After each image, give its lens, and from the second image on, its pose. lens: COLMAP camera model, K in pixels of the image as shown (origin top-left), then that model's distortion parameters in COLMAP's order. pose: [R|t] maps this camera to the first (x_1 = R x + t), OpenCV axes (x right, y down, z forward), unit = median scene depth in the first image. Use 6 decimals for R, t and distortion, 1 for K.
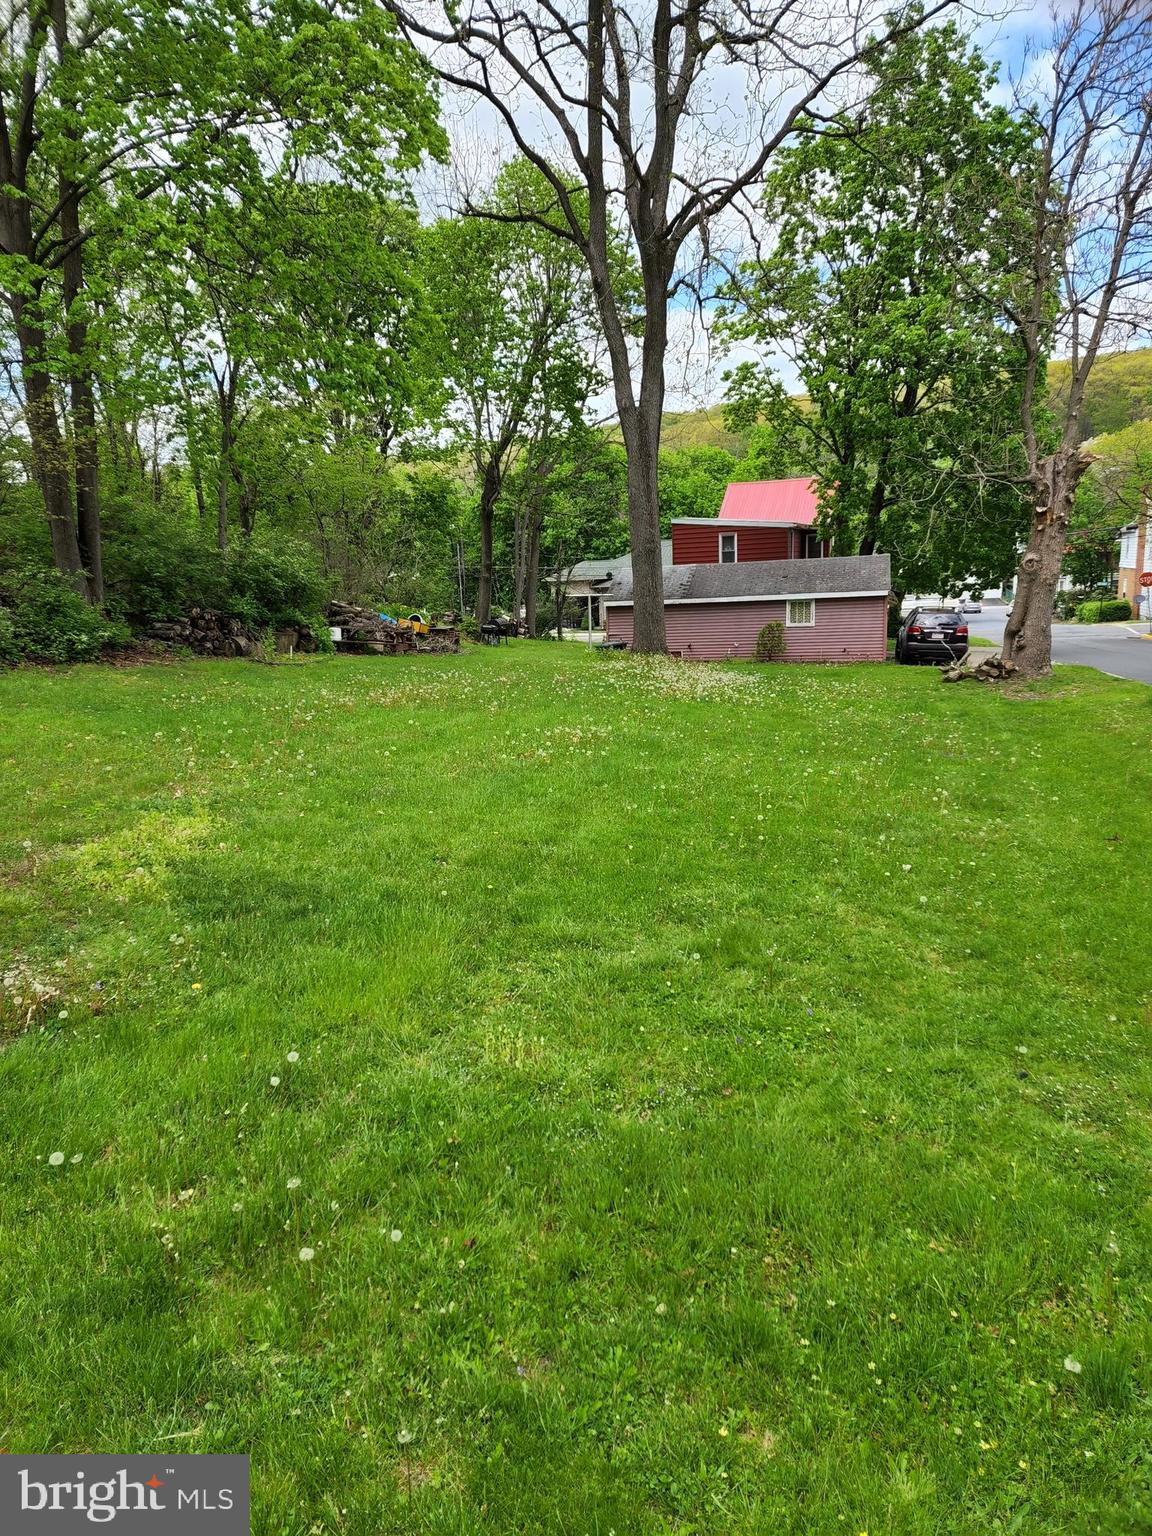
lens RADIAL K [[1031.3, 0, 541.9], [0, 1031.3, 760.5], [0, 0, 1]] dist [0.059915, -0.032690]
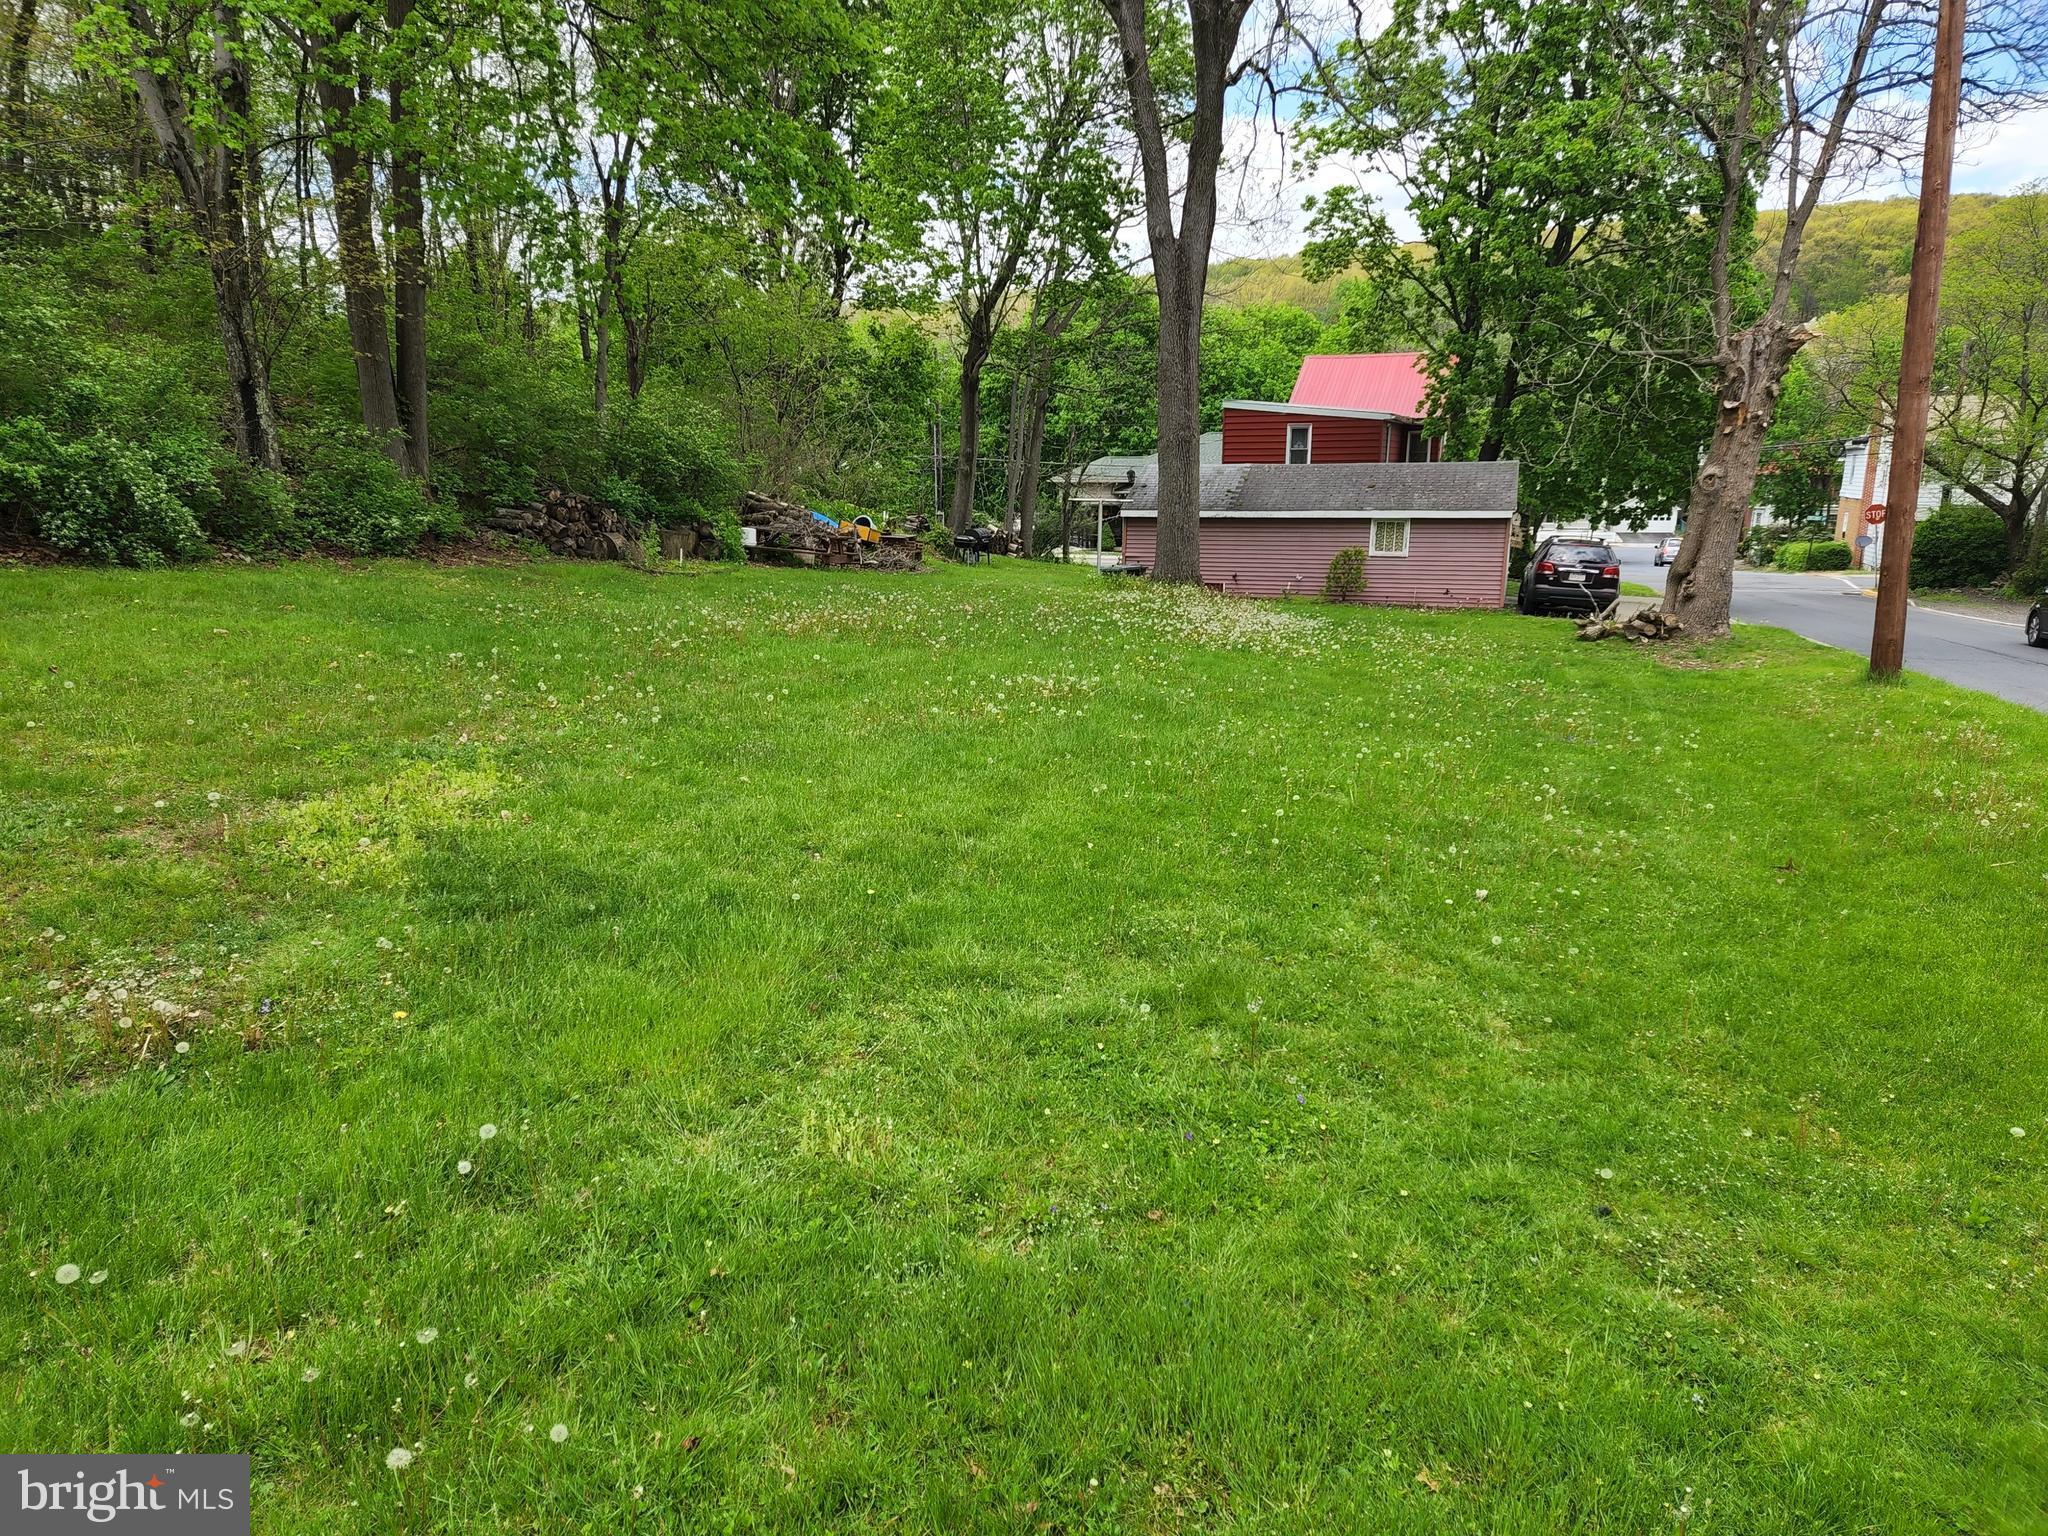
lens RADIAL K [[1375.0, 0, 1024.5], [0, 1375.0, 777.0], [0, 0, 1]] dist [0.059915, -0.032690]
pose [[0.998675, 0.049027, -0.015617, 0.024171], [-0.048427, 0.998151, 0.036730, 0.002467], [0.017389, -0.035925, 0.999203, 0.030648]]
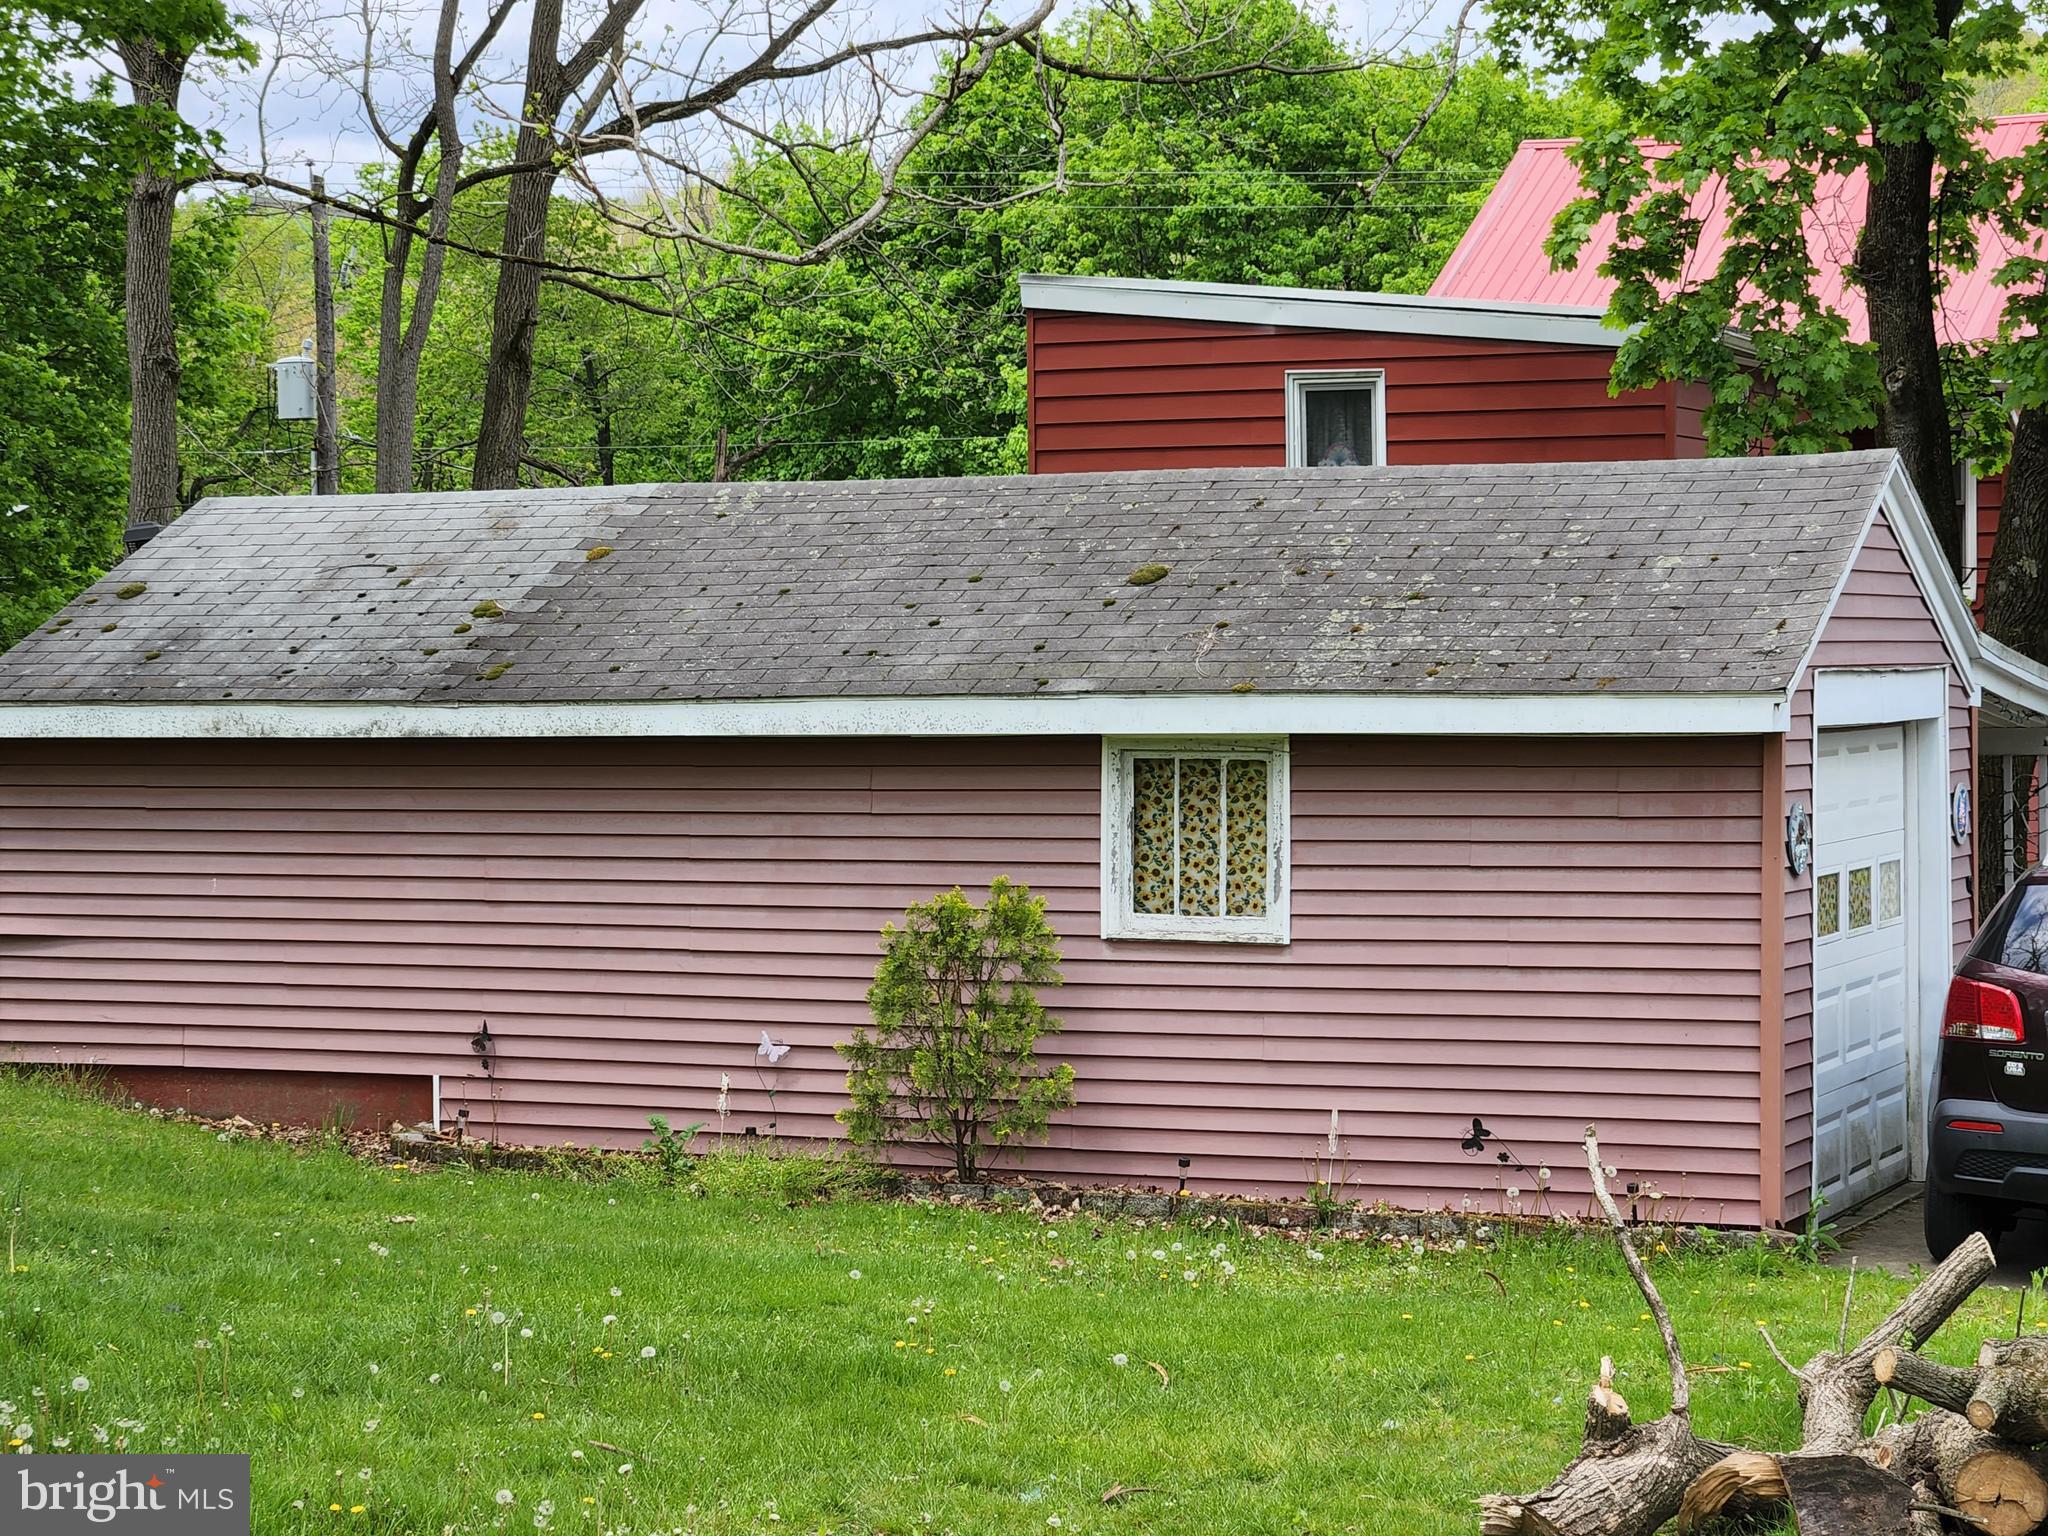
lens RADIAL K [[4100.8, 0, 1024.3], [0, 4100.8, 768.0], [0, 0, 1]] dist [-0.016014, 0.000000]
pose [[0.987560, 0.040968, -0.151813, 0.417439], [-0.064929, 0.985556, -0.156409, -0.091859], [0.143213, 0.164321, 0.975955, 0.652136]]
